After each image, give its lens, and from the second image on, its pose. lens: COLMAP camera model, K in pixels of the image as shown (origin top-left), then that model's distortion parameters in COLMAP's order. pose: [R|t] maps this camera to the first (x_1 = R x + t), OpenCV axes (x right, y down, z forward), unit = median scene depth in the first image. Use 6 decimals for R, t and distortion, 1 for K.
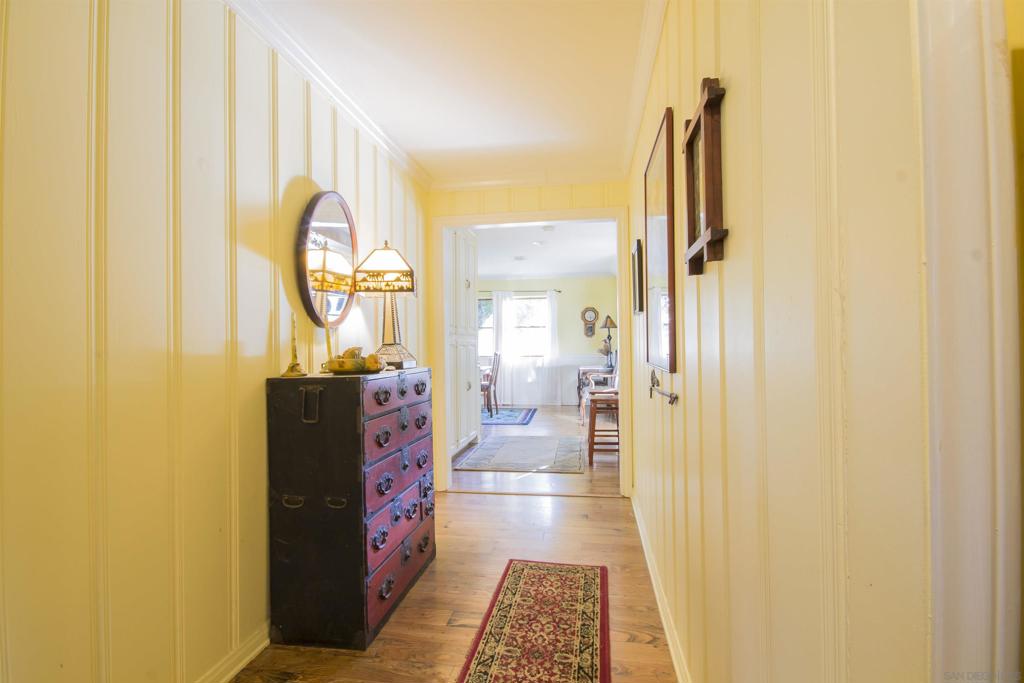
lens RADIAL K [[476.8, 0, 511.8], [0, 476.8, 341.0], [0, 0, 1]] dist [0.012518, 0.000759]
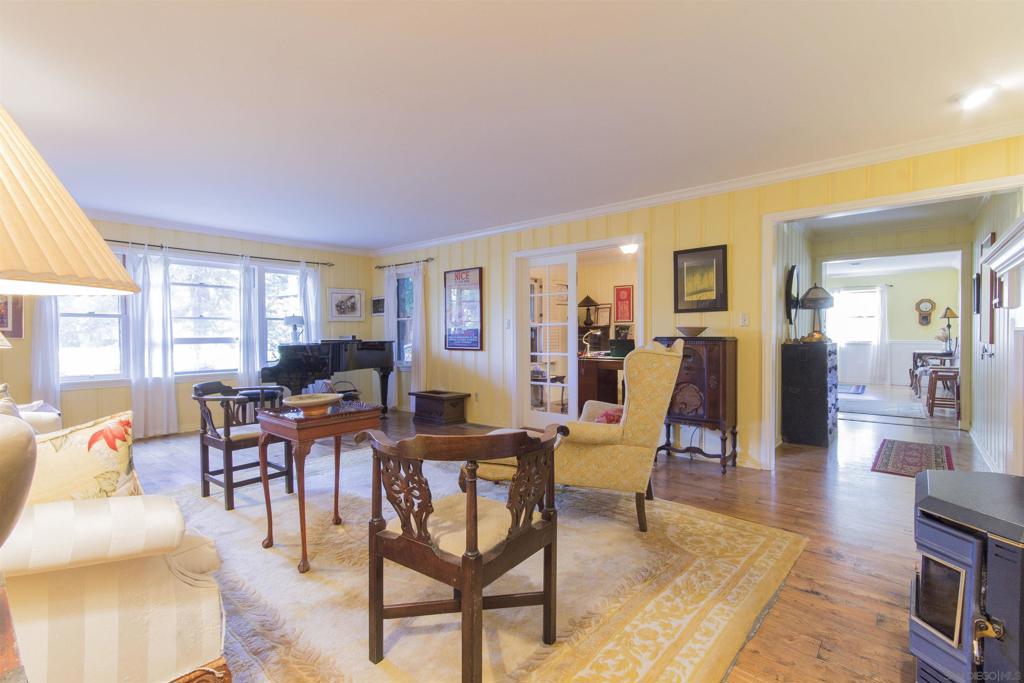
lens RADIAL K [[476.8, 0, 517.4], [0, 476.8, 339.2], [0, 0, 1]] dist [0.012518, 0.000759]
pose [[0.868217, 0.017479, -0.495877, -0.123831], [-0.004213, 0.999603, 0.027858, -0.003940], [0.496167, -0.022097, 0.867946, -0.534463]]
